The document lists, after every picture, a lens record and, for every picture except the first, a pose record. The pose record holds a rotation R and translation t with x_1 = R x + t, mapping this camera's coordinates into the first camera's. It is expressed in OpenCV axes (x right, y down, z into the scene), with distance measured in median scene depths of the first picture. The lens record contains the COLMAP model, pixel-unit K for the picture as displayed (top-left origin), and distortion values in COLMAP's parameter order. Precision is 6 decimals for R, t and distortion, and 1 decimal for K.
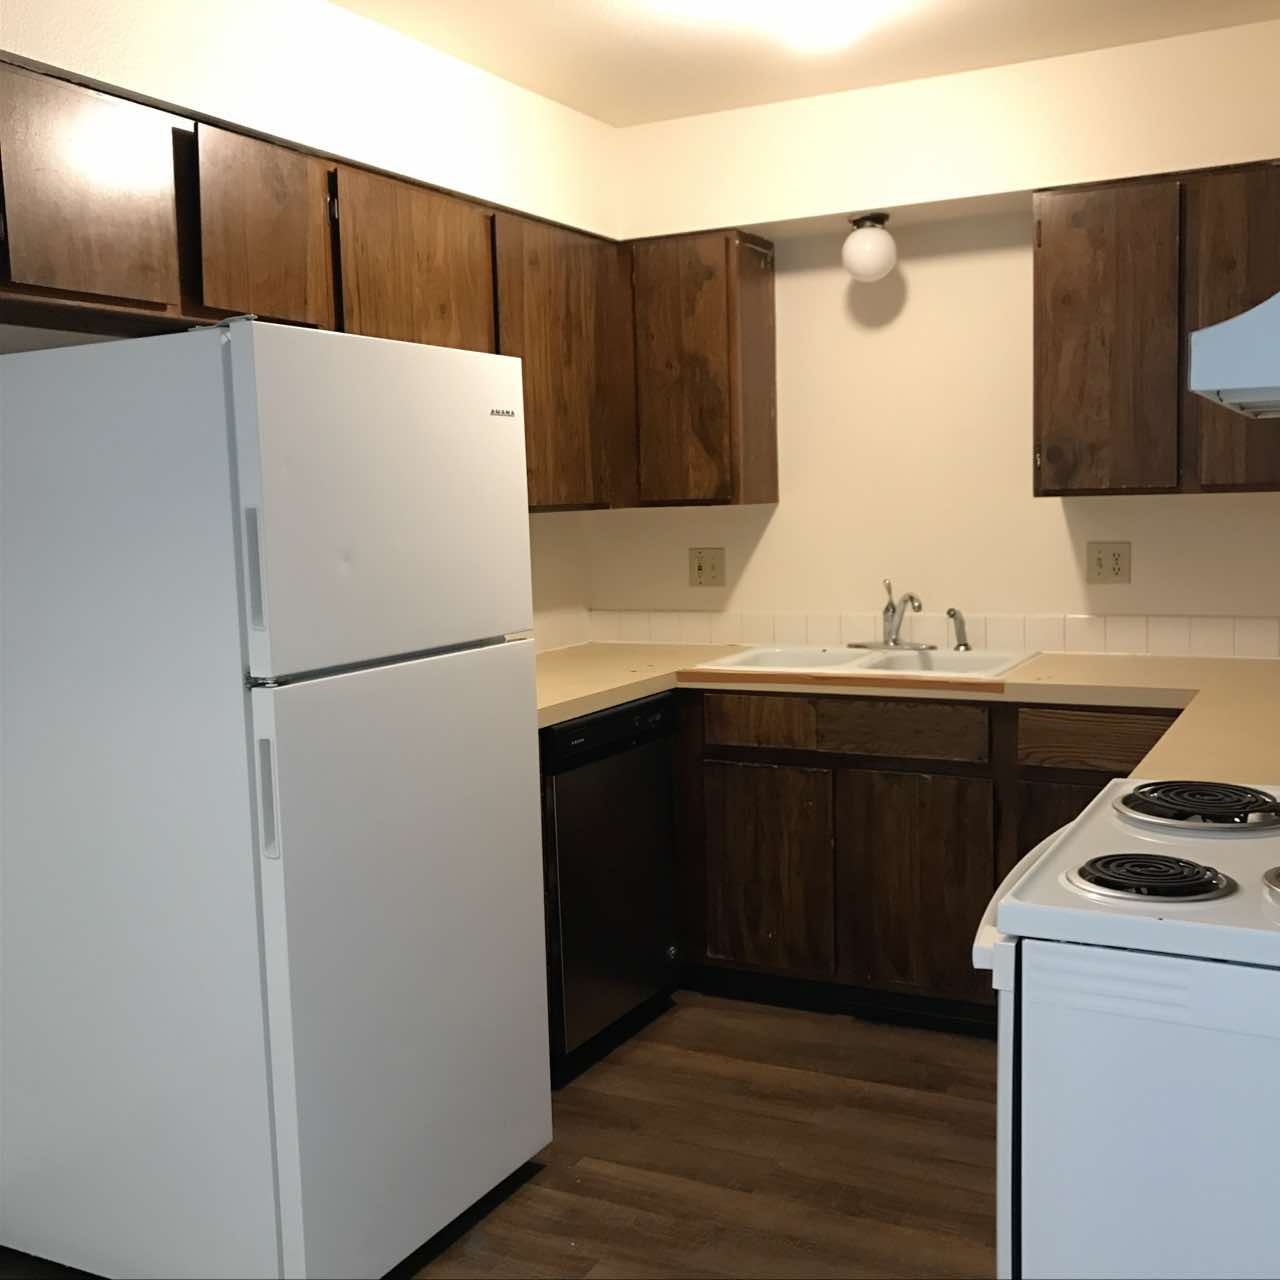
lens RADIAL K [[1415.2, 0, 640.0], [0, 1415.2, 640.0], [0, 0, 1]] dist [0.004438, -0.014485]
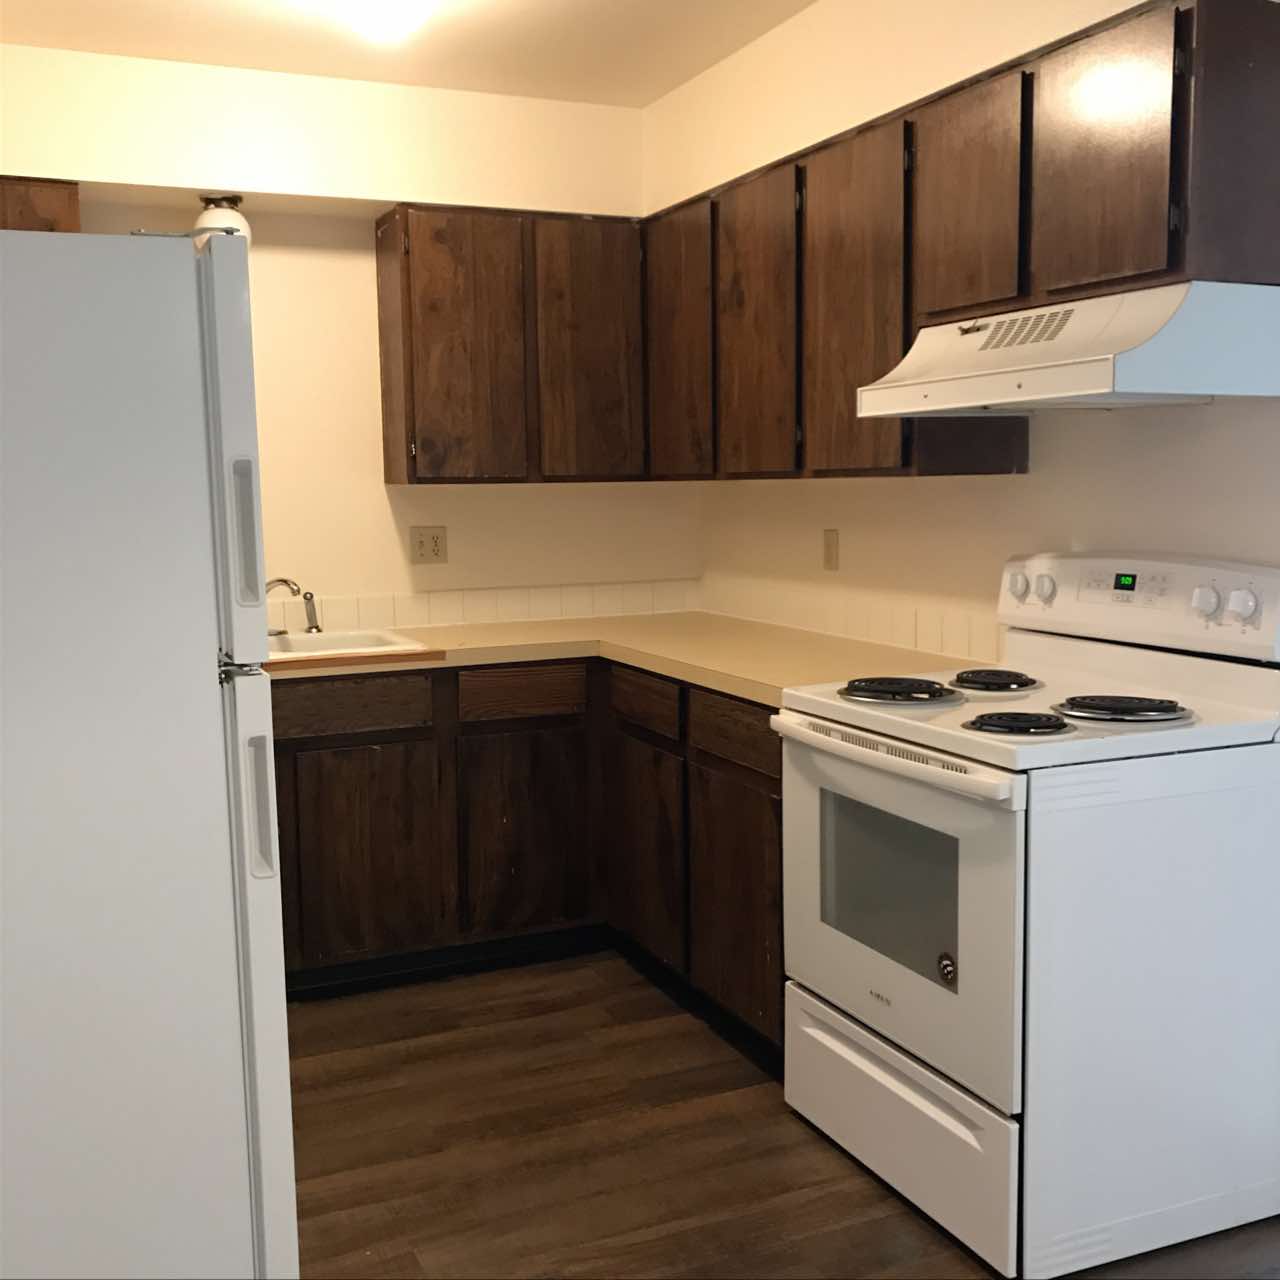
lens RADIAL K [[1412.9, 0, 640.0], [0, 1412.9, 640.0], [0, 0, 1]] dist [0.037583, -0.000606]
pose [[0.631628, -0.069772, 0.772126, -0.479295], [0.079362, 0.996529, 0.025129, 0.006370], [-0.771199, 0.045405, 0.634973, 0.177163]]
